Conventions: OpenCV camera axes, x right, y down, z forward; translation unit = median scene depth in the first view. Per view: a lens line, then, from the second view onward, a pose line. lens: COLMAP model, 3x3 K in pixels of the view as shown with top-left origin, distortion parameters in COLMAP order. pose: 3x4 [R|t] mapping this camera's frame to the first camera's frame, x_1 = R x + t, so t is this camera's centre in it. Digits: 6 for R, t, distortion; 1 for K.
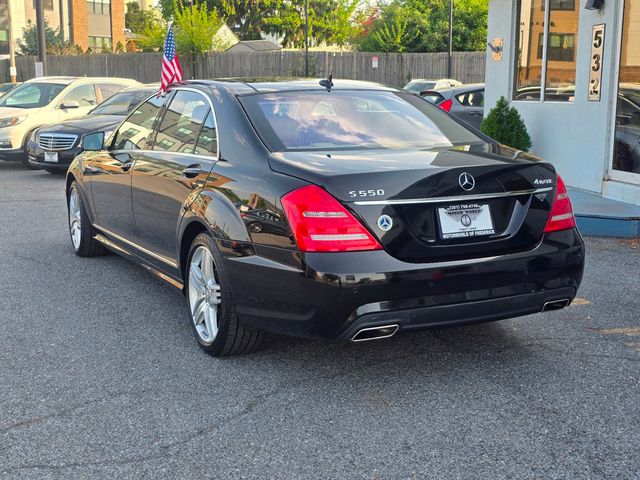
lens RADIAL K [[861.9, 0, 320.0], [0, 861.9, 240.0], [0, 0, 1]] dist [0.190691, -0.498514]
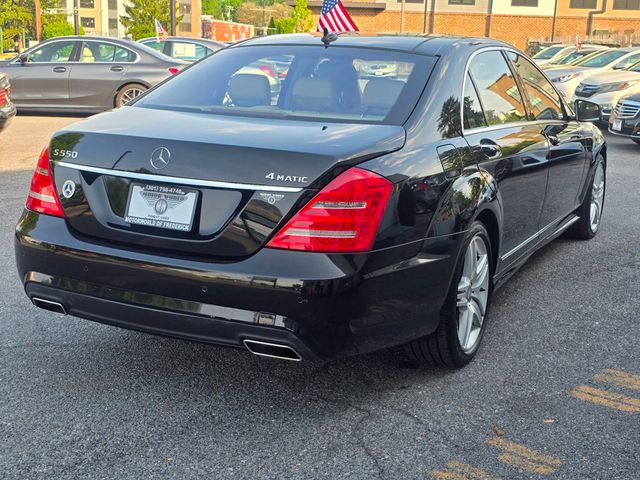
lens RADIAL K [[861.9, 0, 320.0], [0, 861.9, 240.0], [0, 0, 1]] dist [0.190691, -0.498514]
pose [[0.579131, 0.198430, -0.790716, 0.888070], [-0.168630, 0.978107, 0.121949, -0.114182], [0.797603, 0.062714, 0.599913, 0.626772]]
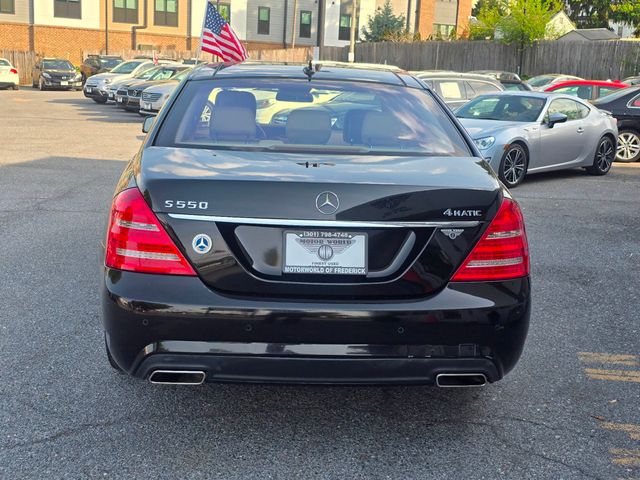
lens RADIAL K [[861.9, 0, 320.0], [0, 861.9, 240.0], [0, 0, 1]] dist [0.190691, -0.498514]
pose [[0.915435, 0.115612, -0.385504, 0.455322], [-0.110983, 0.993229, 0.034322, -0.058982], [0.386862, 0.011365, 0.922067, 0.279723]]
